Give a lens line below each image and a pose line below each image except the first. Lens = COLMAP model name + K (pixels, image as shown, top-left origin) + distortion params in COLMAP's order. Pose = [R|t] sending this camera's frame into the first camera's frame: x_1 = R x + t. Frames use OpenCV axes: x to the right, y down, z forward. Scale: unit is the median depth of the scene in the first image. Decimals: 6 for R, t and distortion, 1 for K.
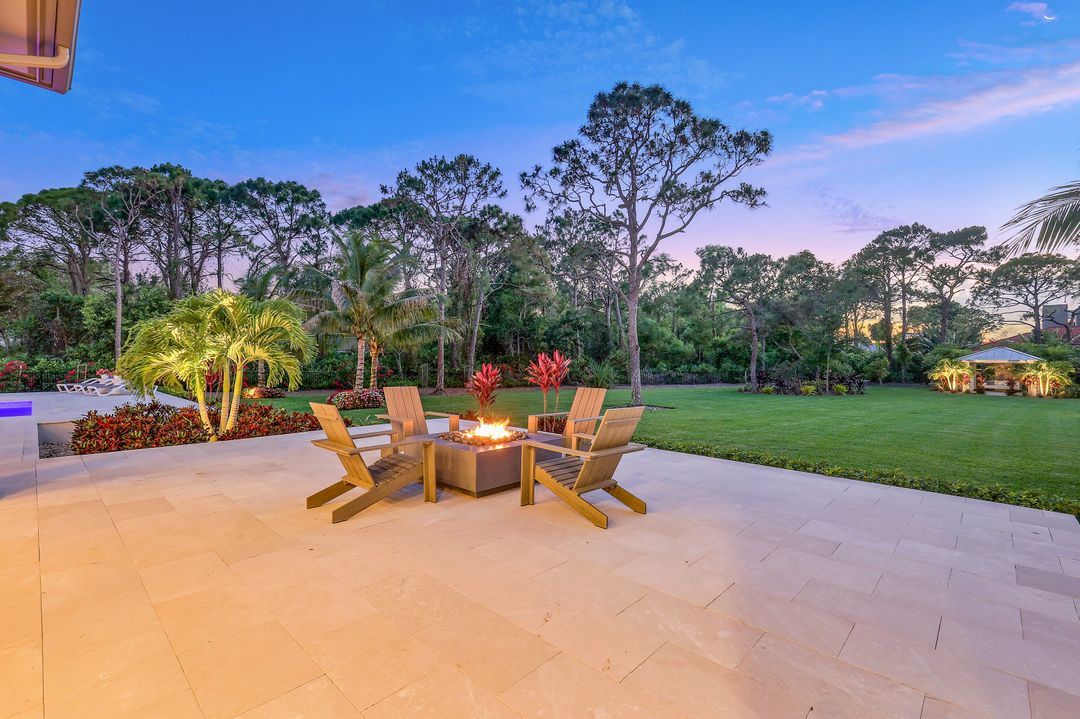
lens RADIAL K [[477.7, 0, 540.0], [0, 477.7, 359.5], [0, 0, 1]] dist [-0.002341, -0.000255]
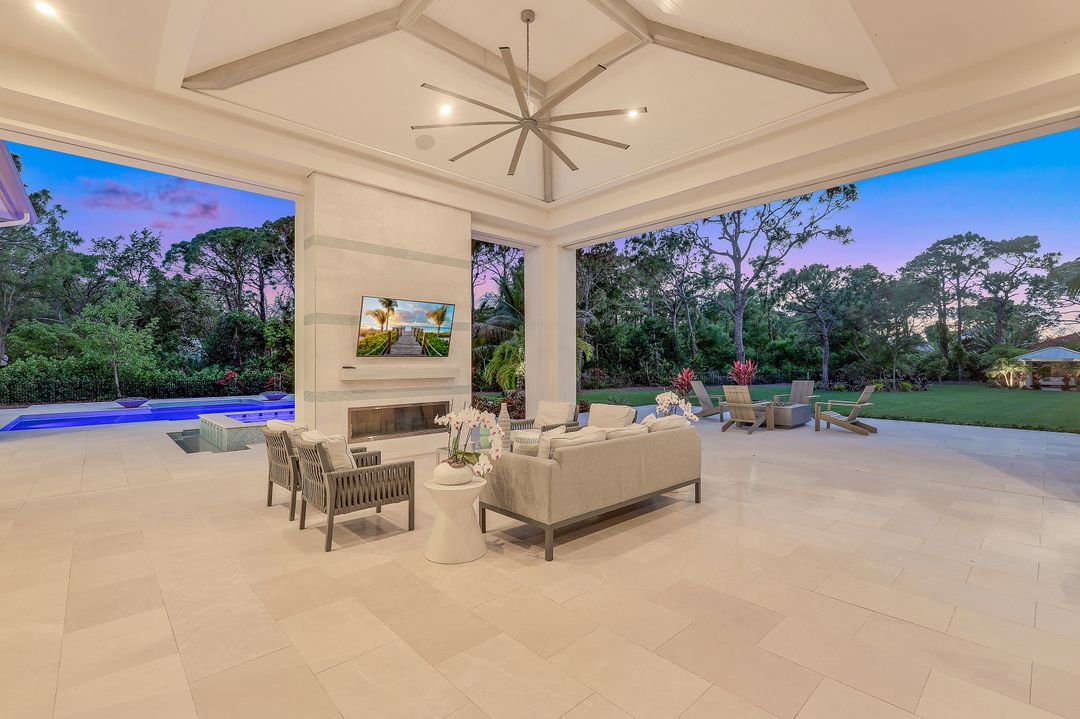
lens RADIAL K [[476.7, 0, 540.0], [0, 476.7, 359.5], [0, 0, 1]] dist [-0.001026, -0.000247]
pose [[0.997995, -0.014951, -0.061504, -0.126459], [0.014377, 0.999849, -0.009773, -0.002410], [0.061641, 0.008869, 0.998059, -0.139816]]
